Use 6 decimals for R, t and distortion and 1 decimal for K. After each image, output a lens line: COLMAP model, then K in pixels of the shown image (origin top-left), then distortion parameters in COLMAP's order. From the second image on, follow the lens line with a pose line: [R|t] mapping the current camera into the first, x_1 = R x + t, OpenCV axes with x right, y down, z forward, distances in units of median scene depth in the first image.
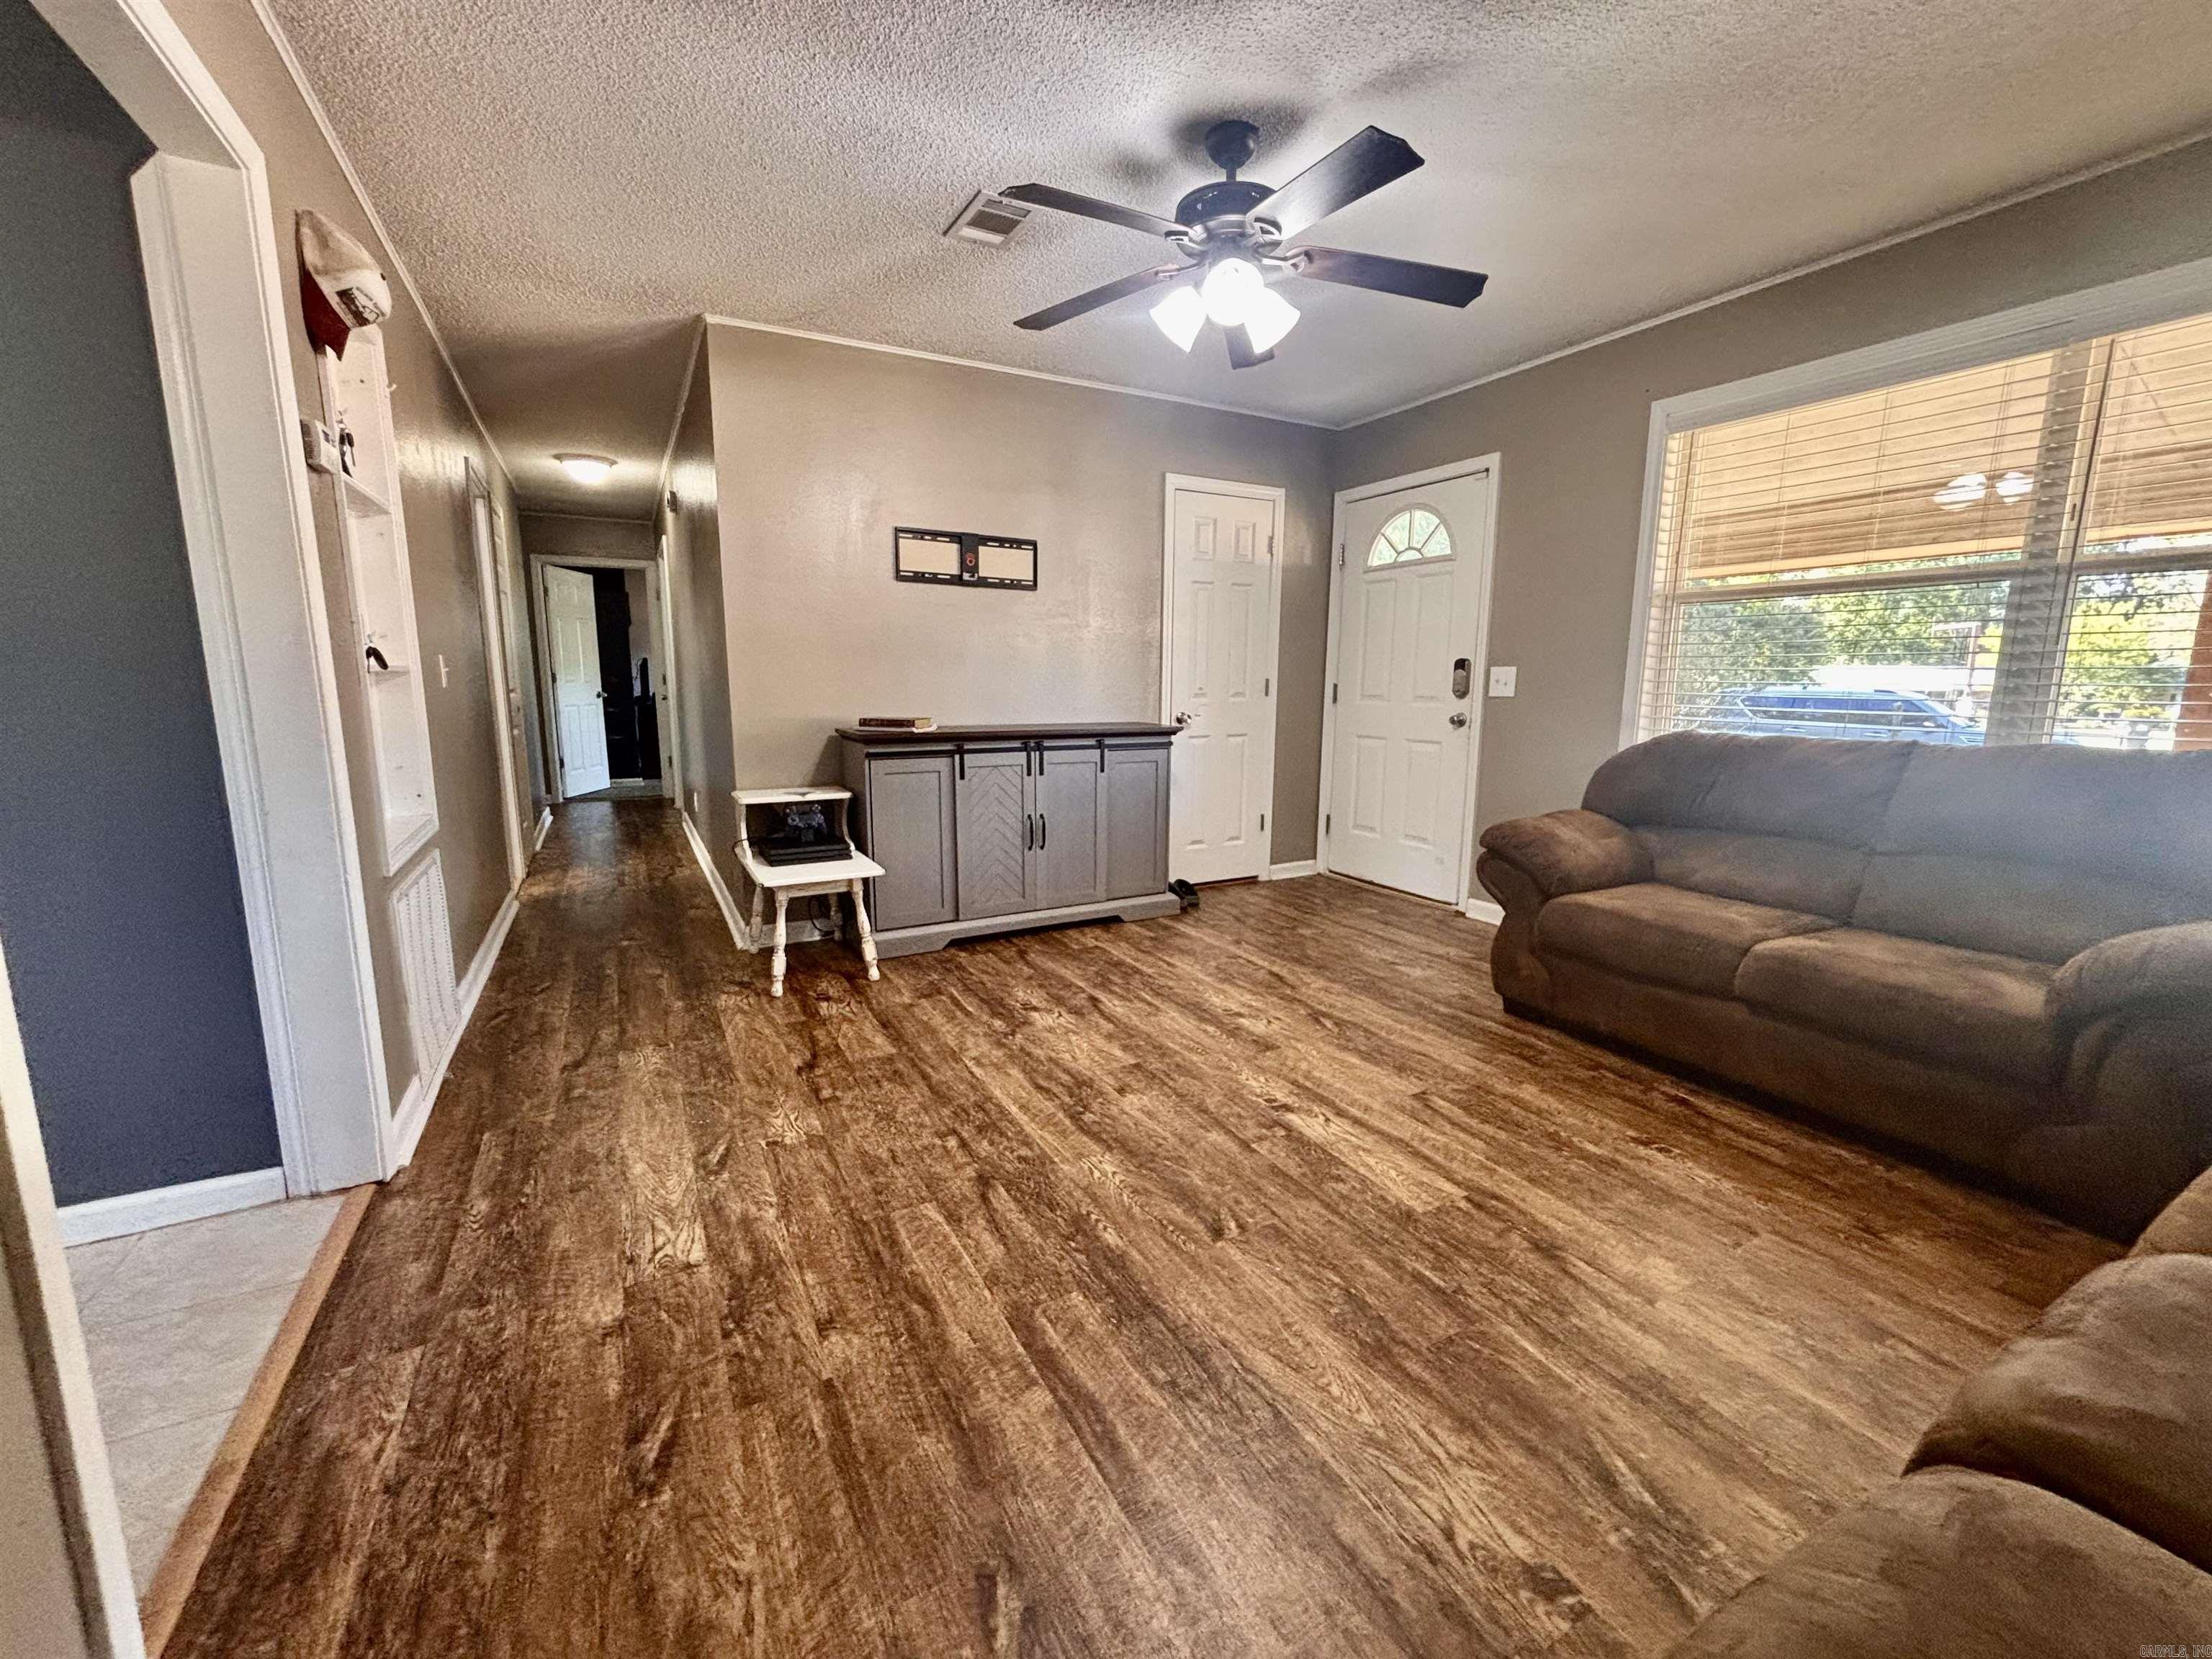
lens RADIAL K [[894.0, 0, 1099.1], [0, 894.0, 824.6], [0, 0, 1]] dist [-0.000339, -0.000160]
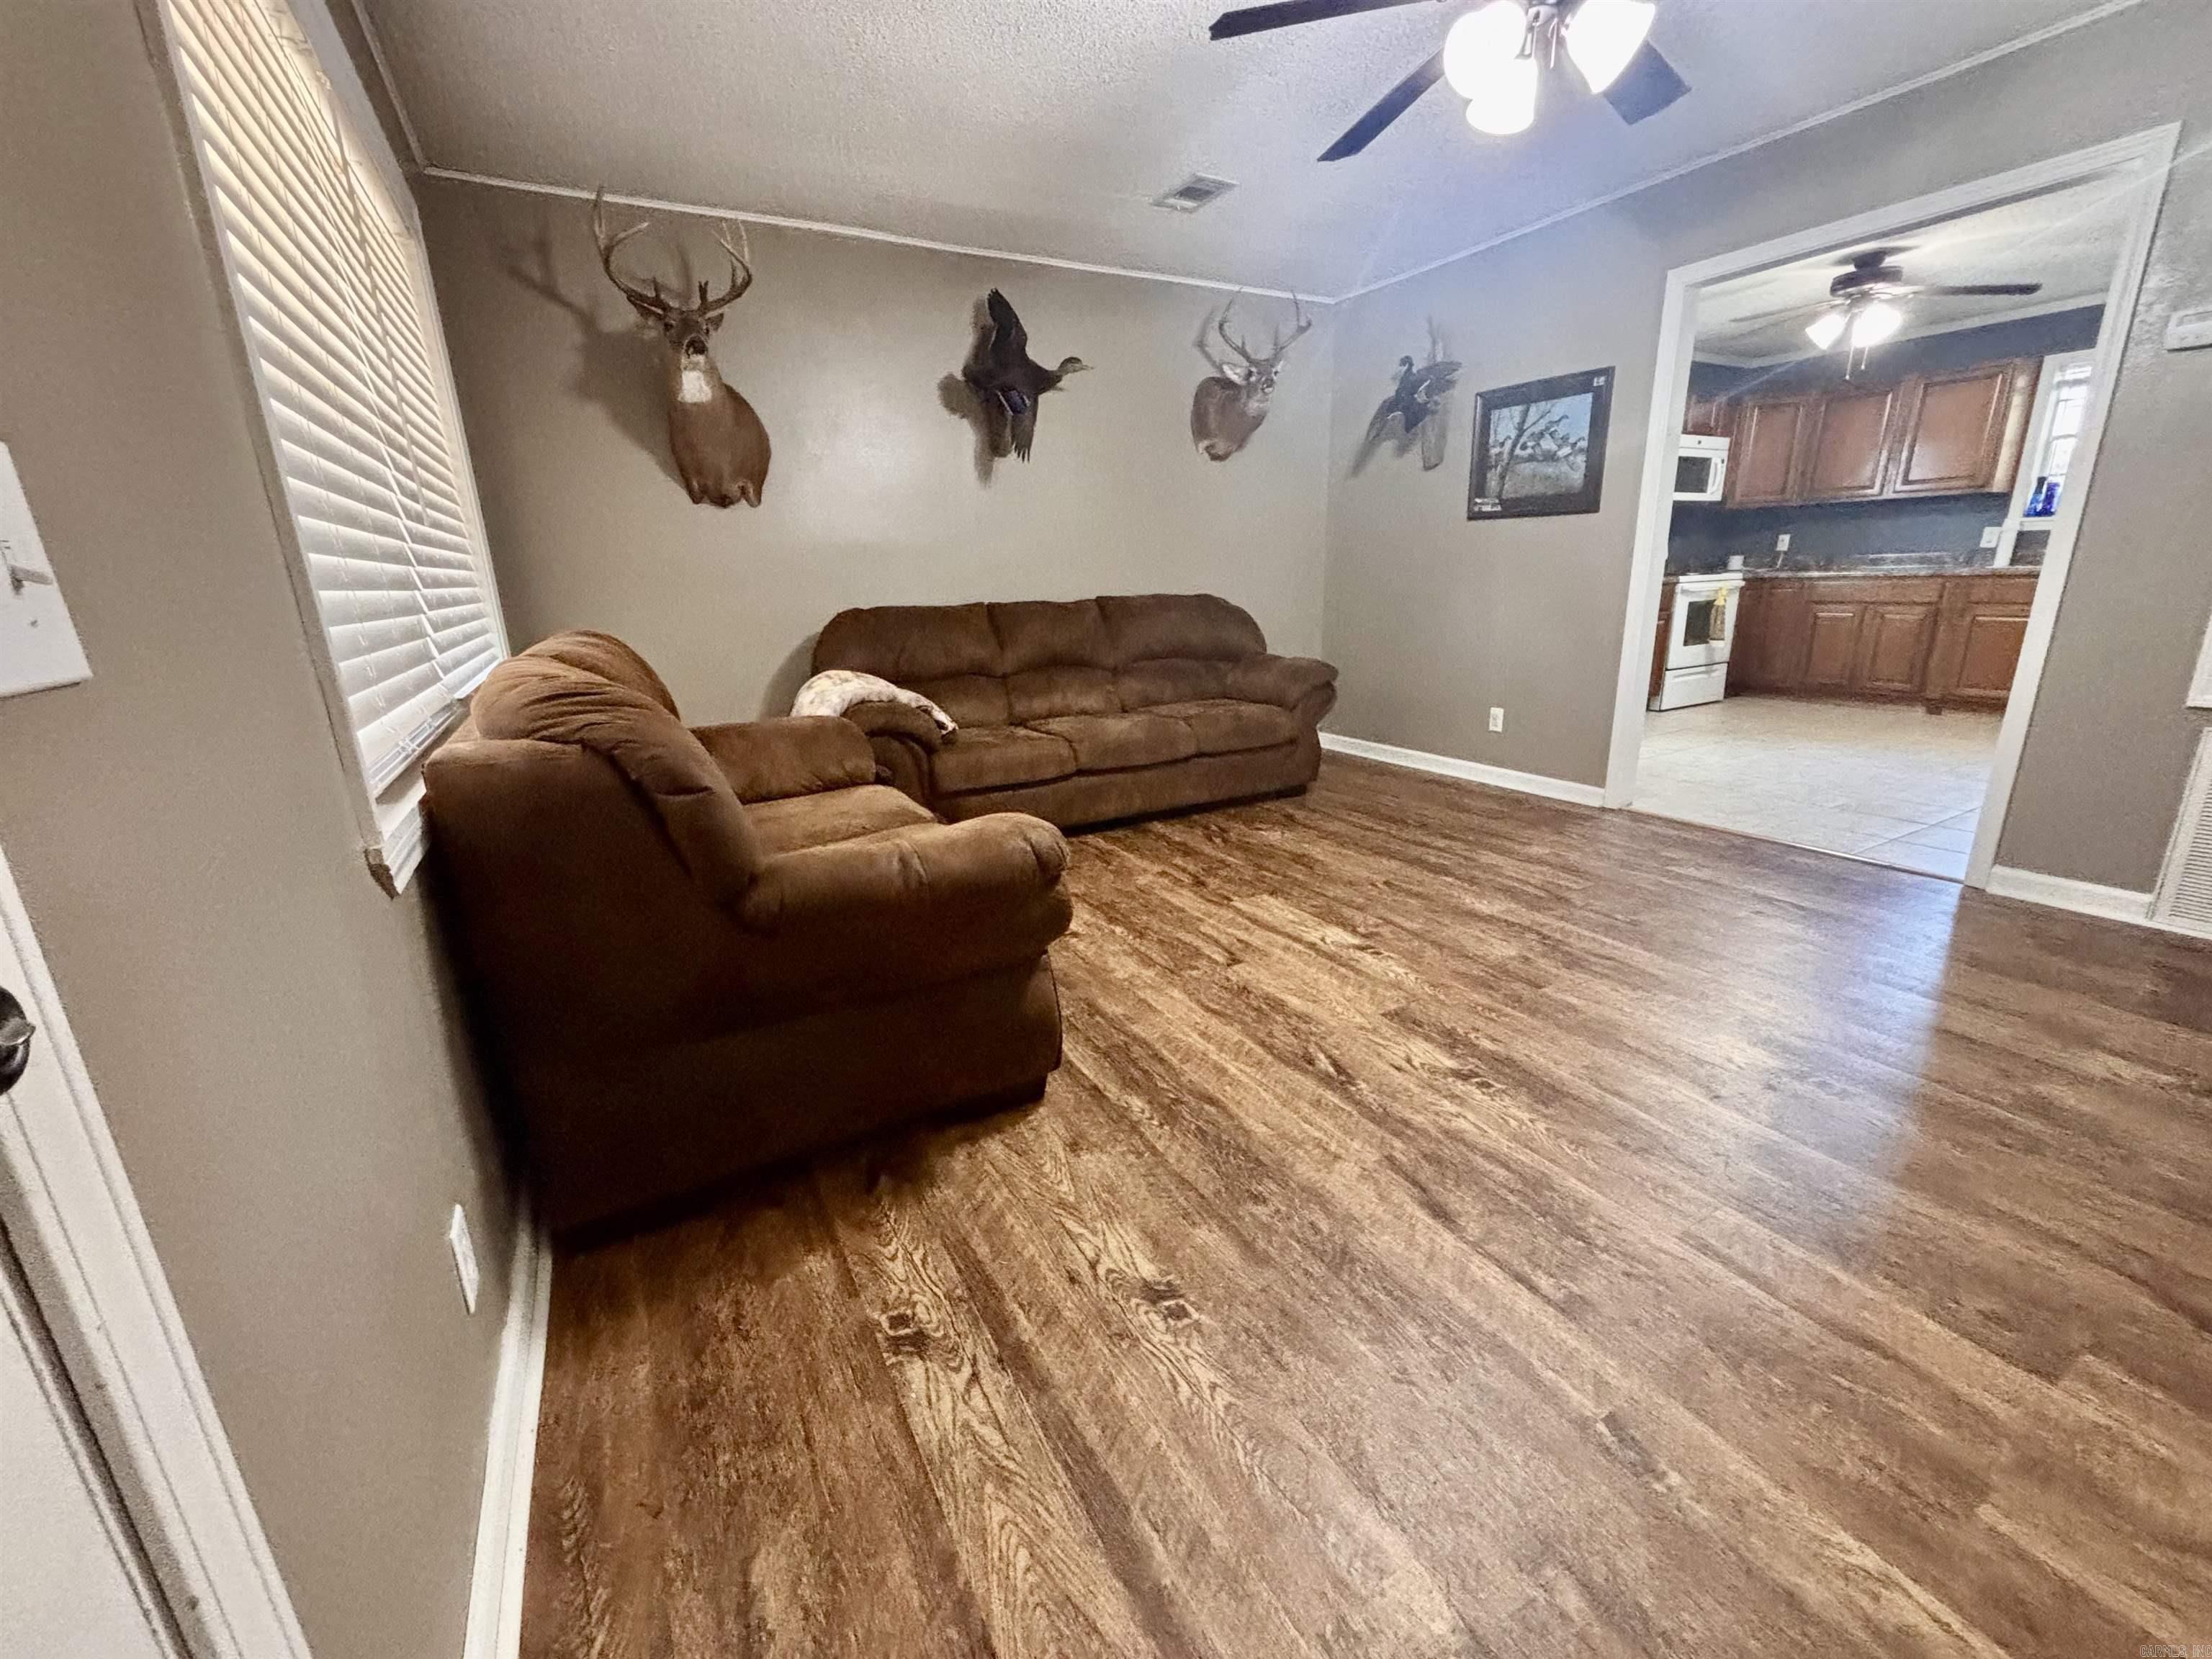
lens RADIAL K [[893.3, 0, 1097.8], [0, 893.3, 824.9], [0, 0, 1]] dist [-0.000597, 0.000081]
pose [[-0.999649, 0.026140, -0.004246, 0.514492], [0.021796, 0.903189, 0.428688, -0.287858], [0.015041, 0.428446, -0.903442, 1.854967]]
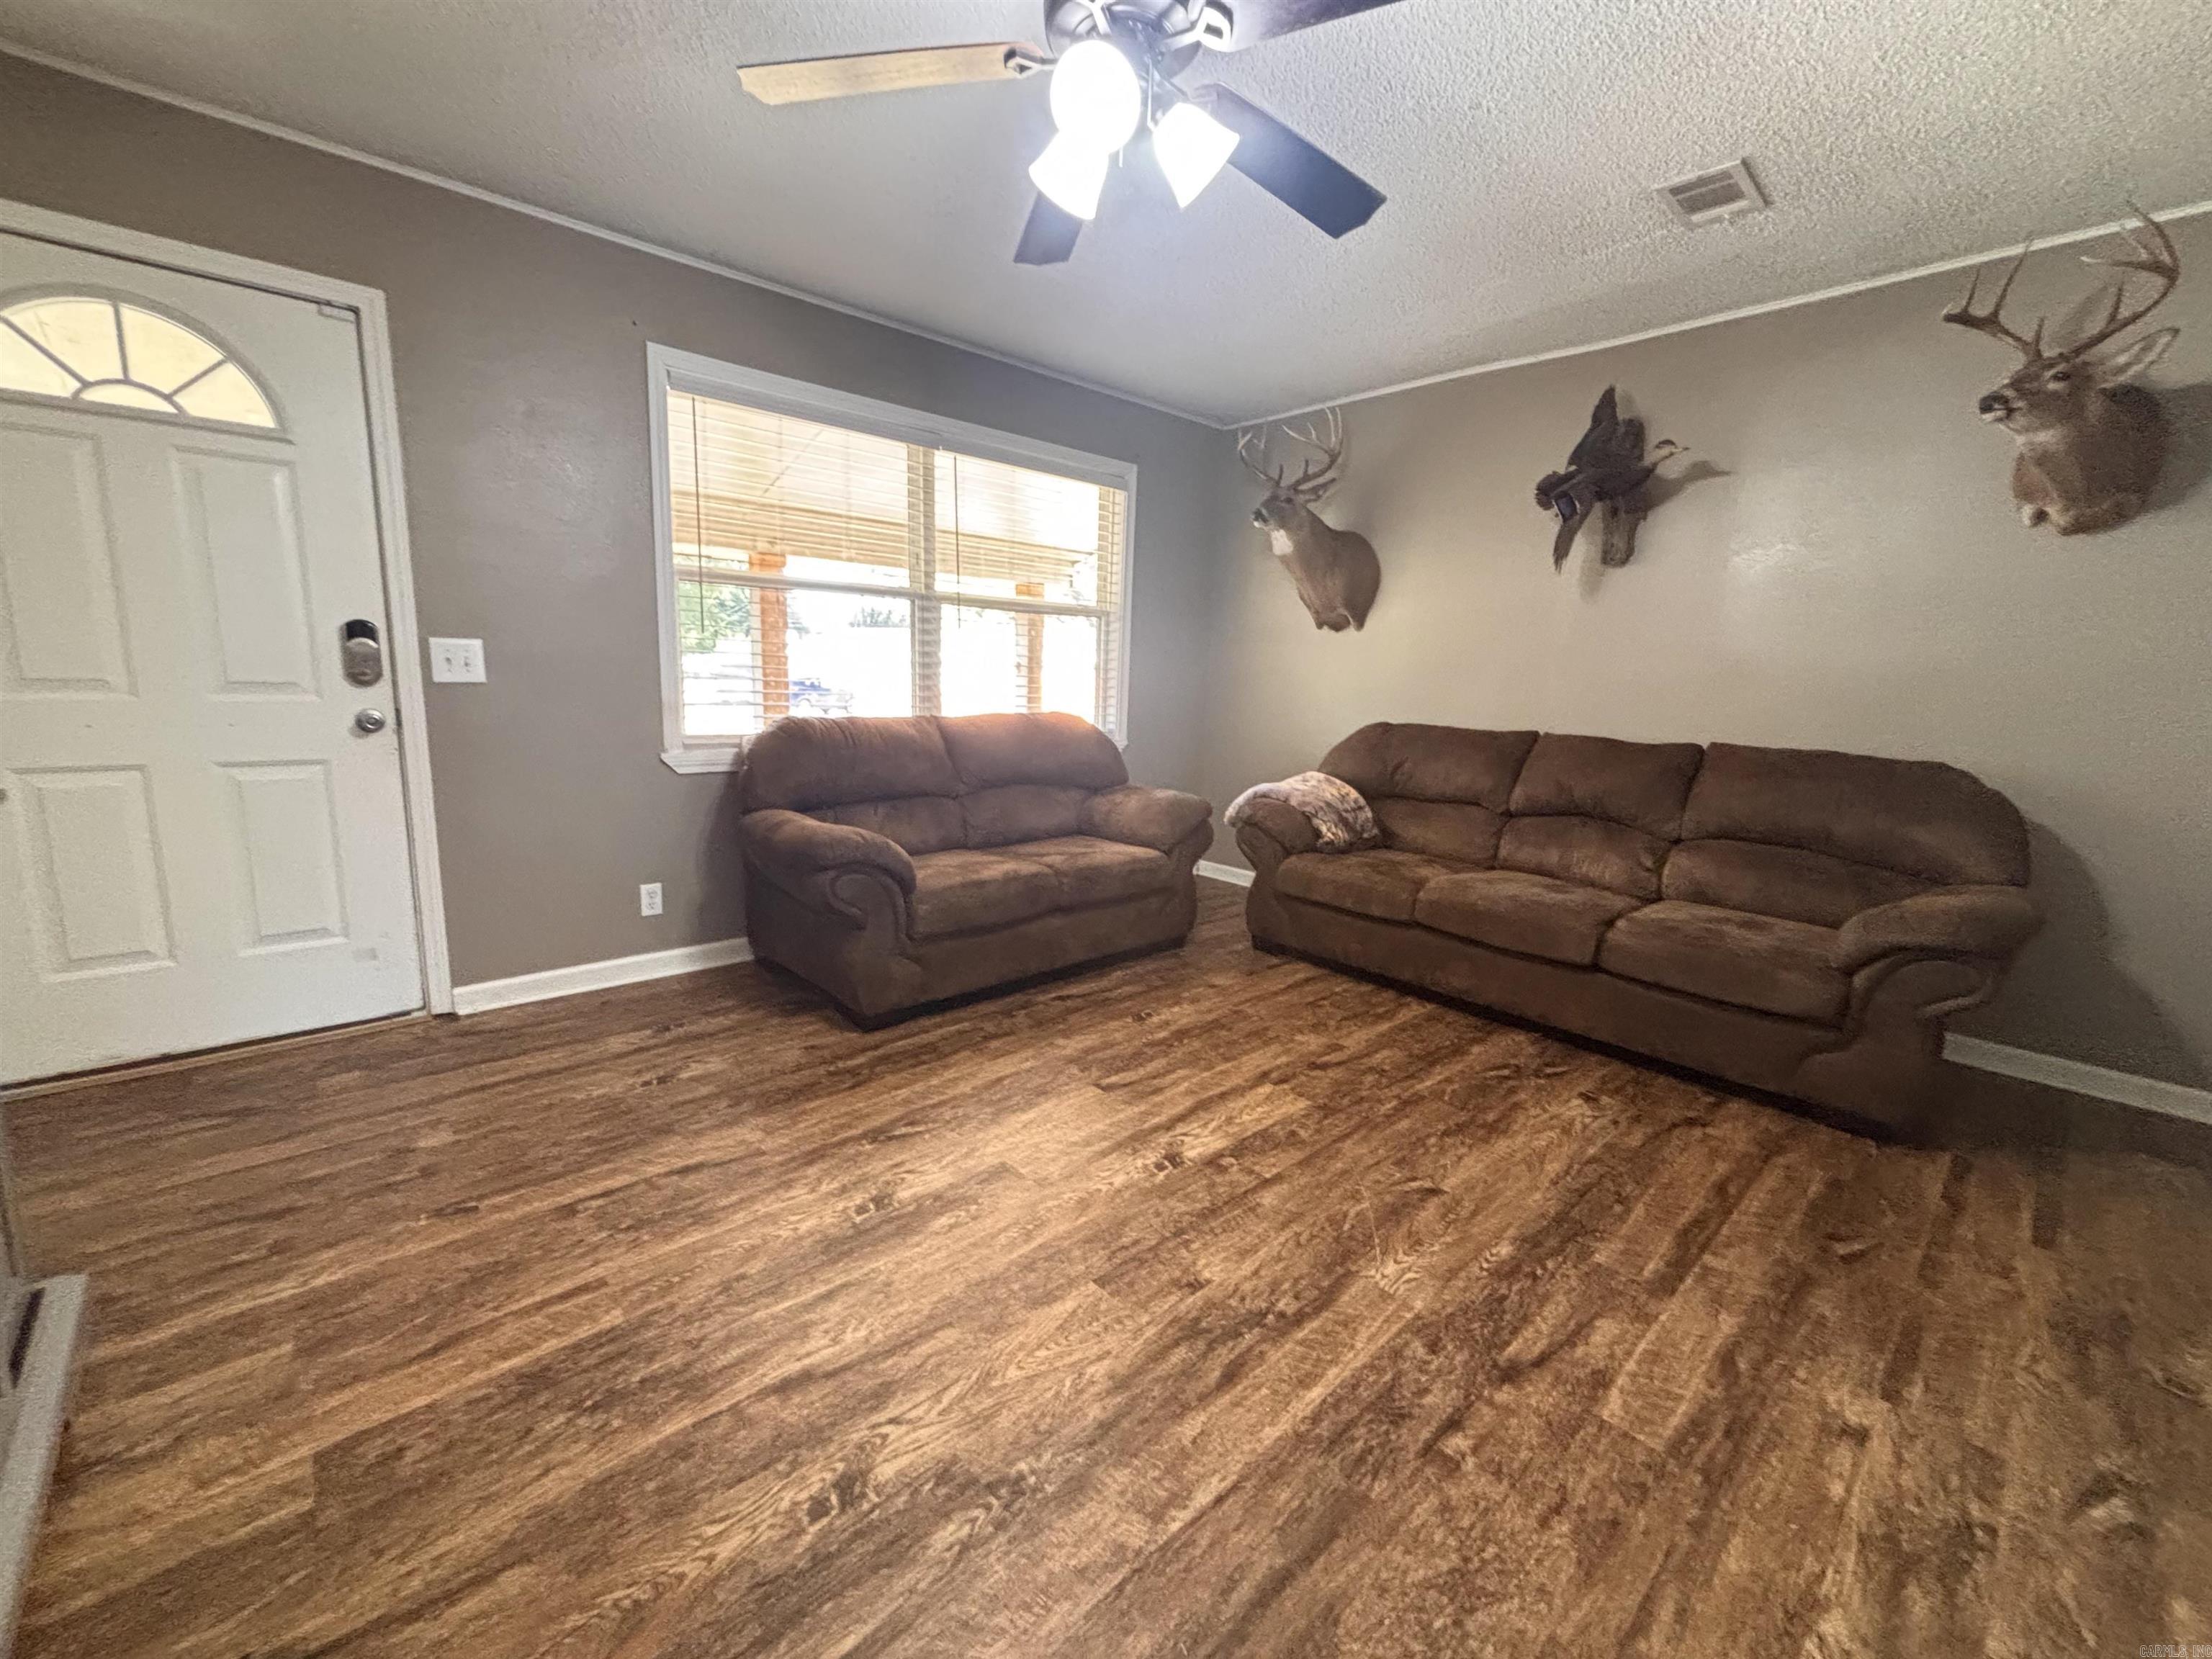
lens RADIAL K [[894.0, 0, 1111.5], [0, 894.0, 823.4], [0, 0, 1]] dist [0.001705, 0.001050]
pose [[-0.250154, -0.176079, 0.952061, -0.555367], [0.125794, 0.969079, 0.212278, -0.202009], [-0.960000, 0.172866, -0.220269, 1.156257]]
